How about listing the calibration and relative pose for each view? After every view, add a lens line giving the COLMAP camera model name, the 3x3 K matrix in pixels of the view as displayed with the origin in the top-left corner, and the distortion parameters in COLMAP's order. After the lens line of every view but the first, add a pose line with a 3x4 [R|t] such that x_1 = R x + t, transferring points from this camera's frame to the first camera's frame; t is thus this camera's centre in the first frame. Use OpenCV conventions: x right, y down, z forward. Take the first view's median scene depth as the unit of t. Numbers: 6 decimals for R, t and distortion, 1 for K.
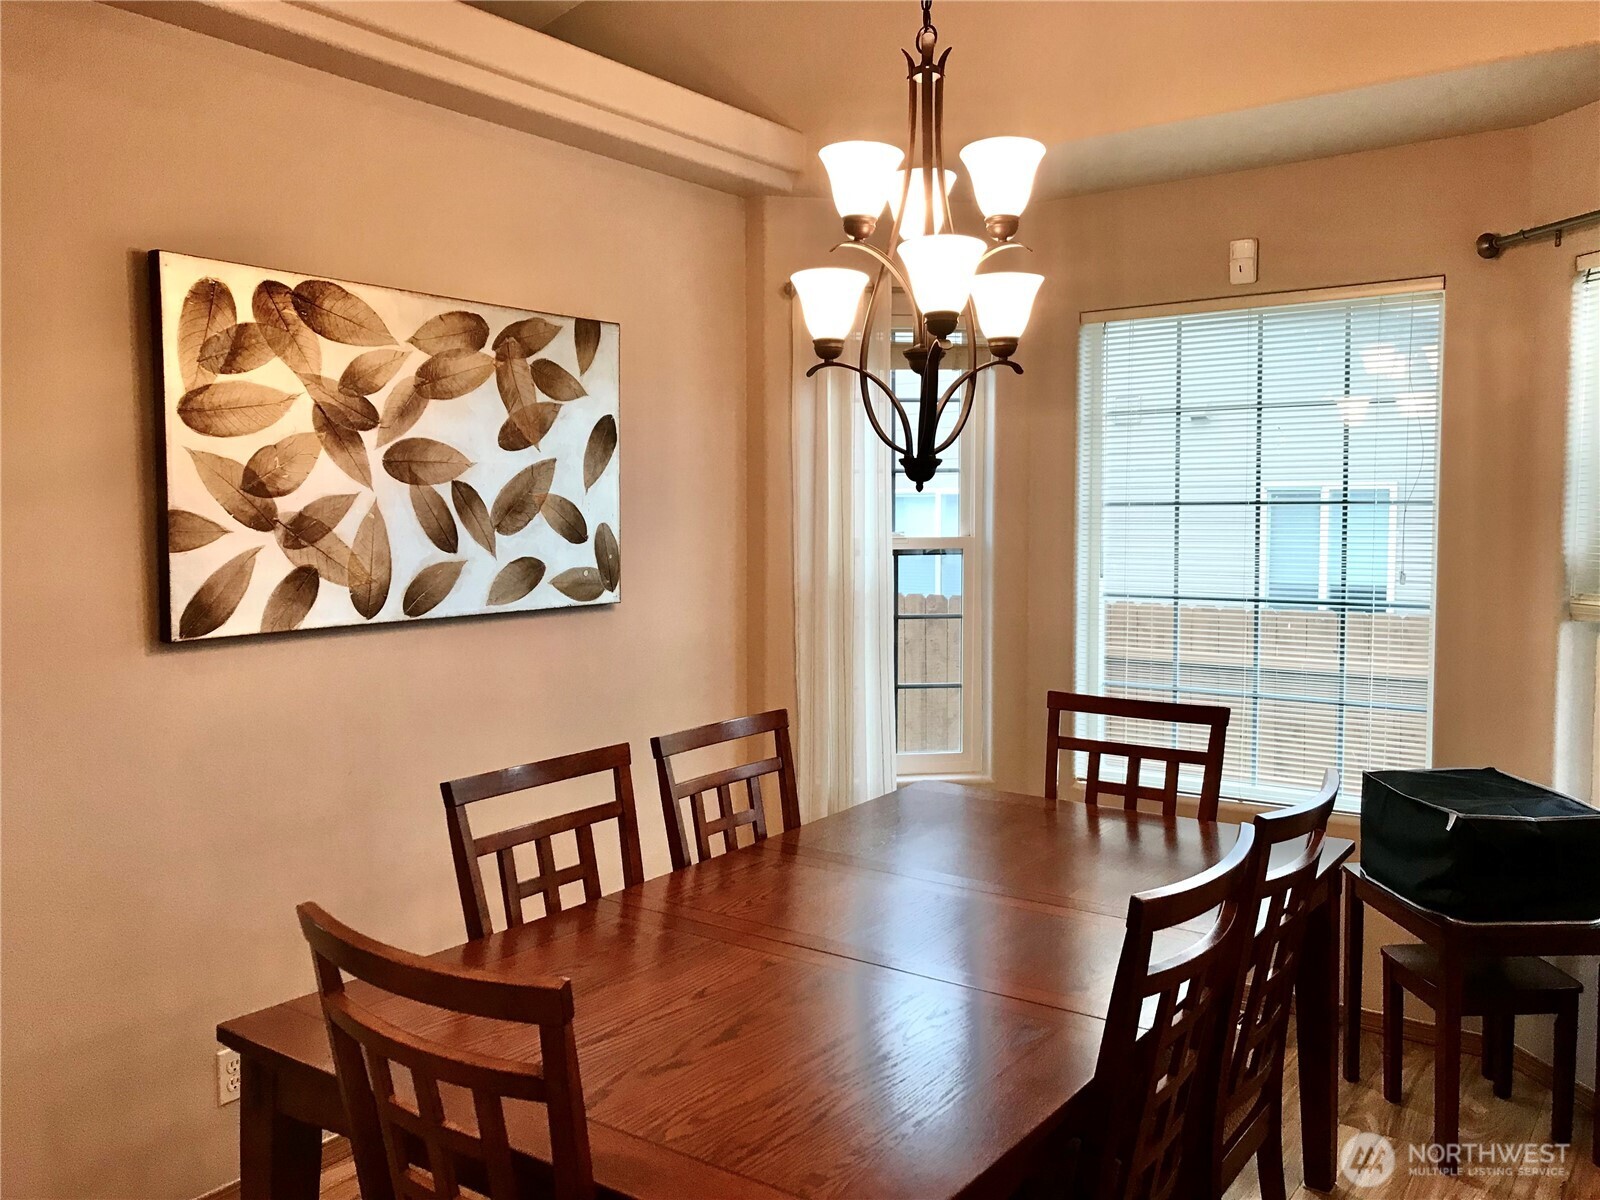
lens RADIAL K [[1316.3, 0, 810.5], [0, 1316.3, 583.4], [0, 0, 1]] dist [0.053553, -0.062117]
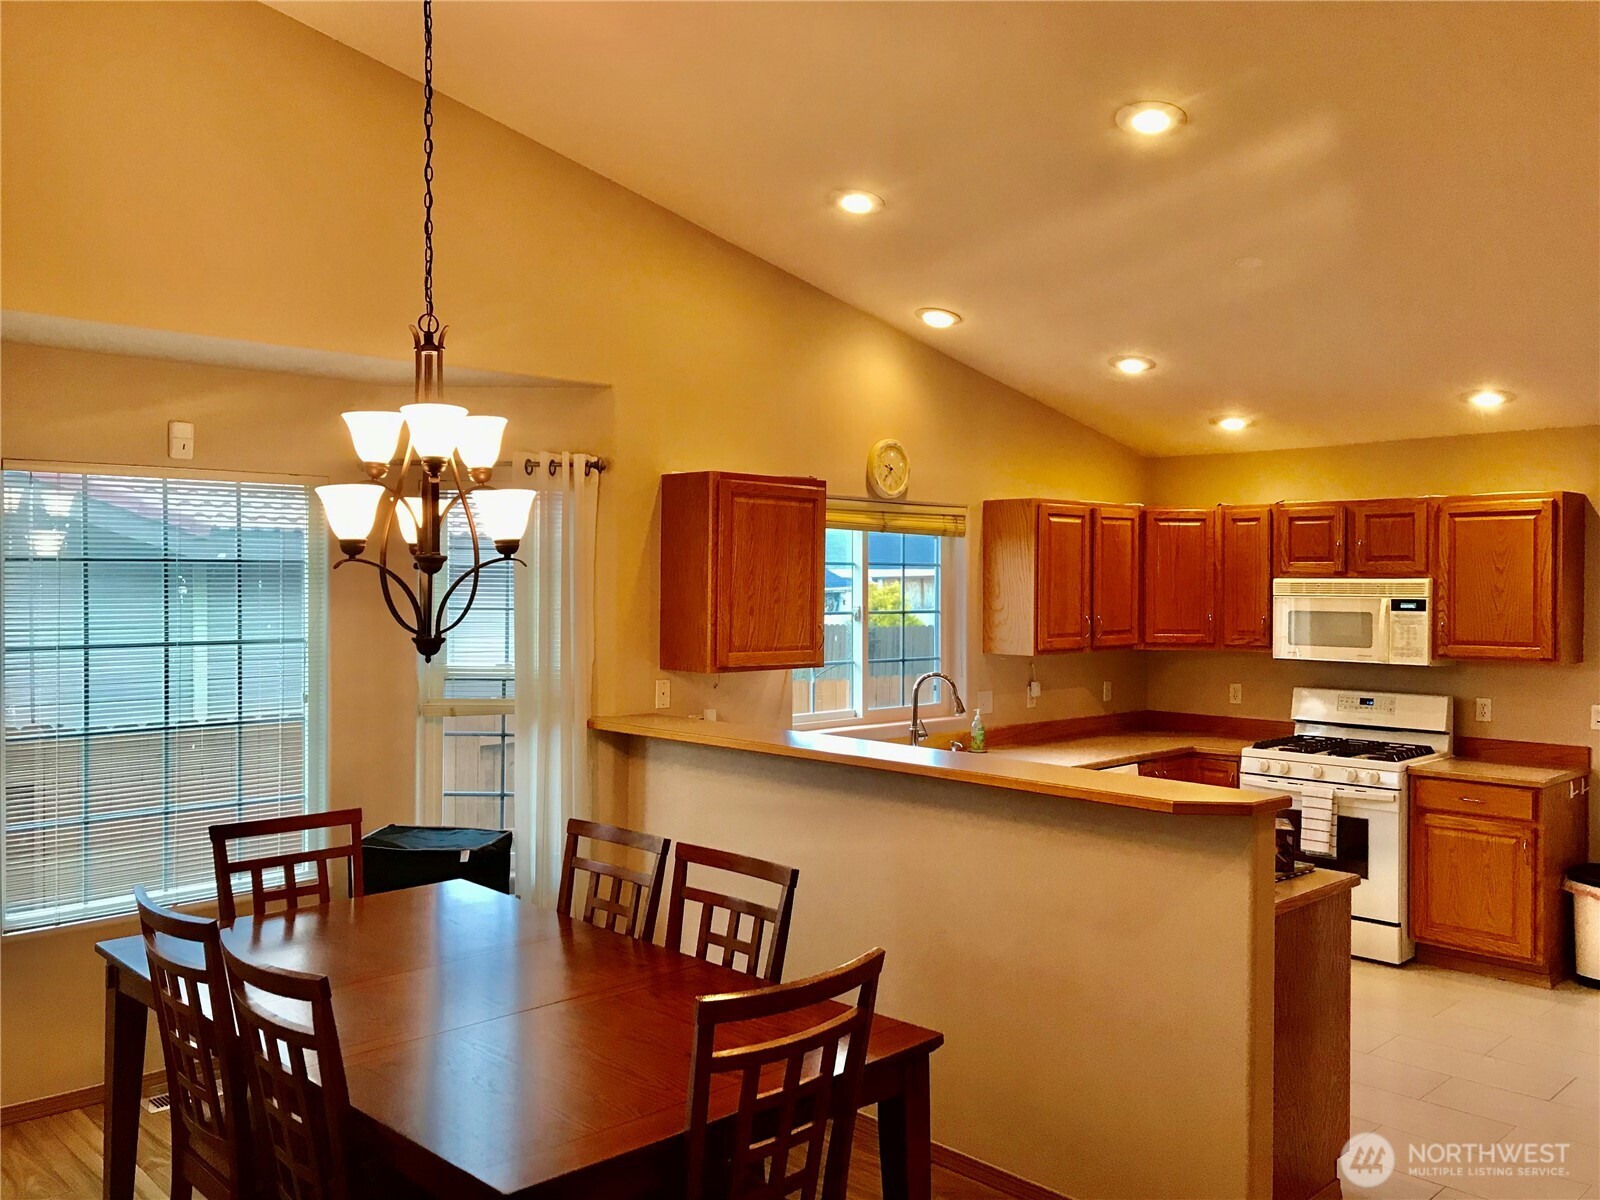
lens RADIAL K [[1316.3, 0, 804.0], [0, 1316.3, 593.3], [0, 0, 1]] dist [0.053553, -0.062117]
pose [[0.171019, -0.004562, 0.985257, -0.928240], [0.053714, 0.998545, -0.004700, -0.091265], [-0.983802, 0.053726, 0.171015, 0.331691]]
